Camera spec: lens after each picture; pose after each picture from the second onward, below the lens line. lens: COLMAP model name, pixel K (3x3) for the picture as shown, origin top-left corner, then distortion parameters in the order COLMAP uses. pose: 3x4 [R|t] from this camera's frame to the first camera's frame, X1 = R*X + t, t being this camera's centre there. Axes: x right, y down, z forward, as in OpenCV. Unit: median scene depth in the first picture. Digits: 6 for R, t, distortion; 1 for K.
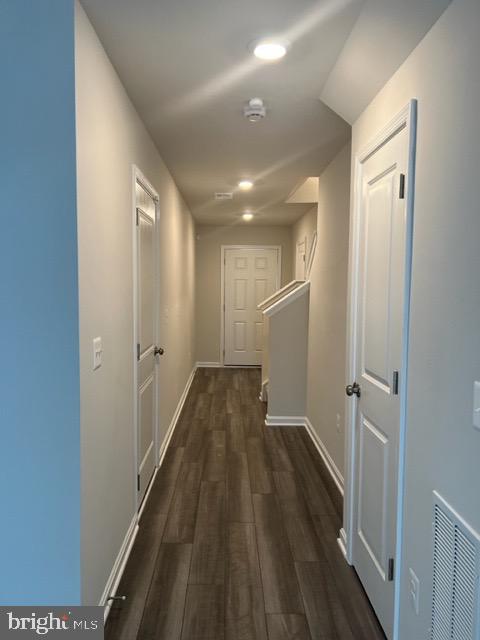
lens RADIAL K [[480.7, 0, 240.0], [0, 480.7, 320.0], [0, 0, 1]] dist [0.048783, -0.065732]
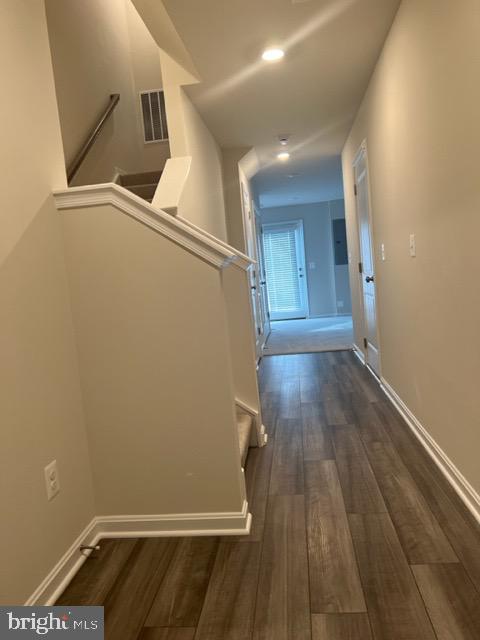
lens RADIAL K [[480.7, 0, 240.0], [0, 480.7, 320.0], [0, 0, 1]] dist [0.048783, -0.065732]
pose [[-0.986471, 0.072657, 0.146958, -0.020919], [0.097268, 0.980992, 0.167911, -0.058520], [-0.131965, 0.179934, -0.974787, 2.015141]]
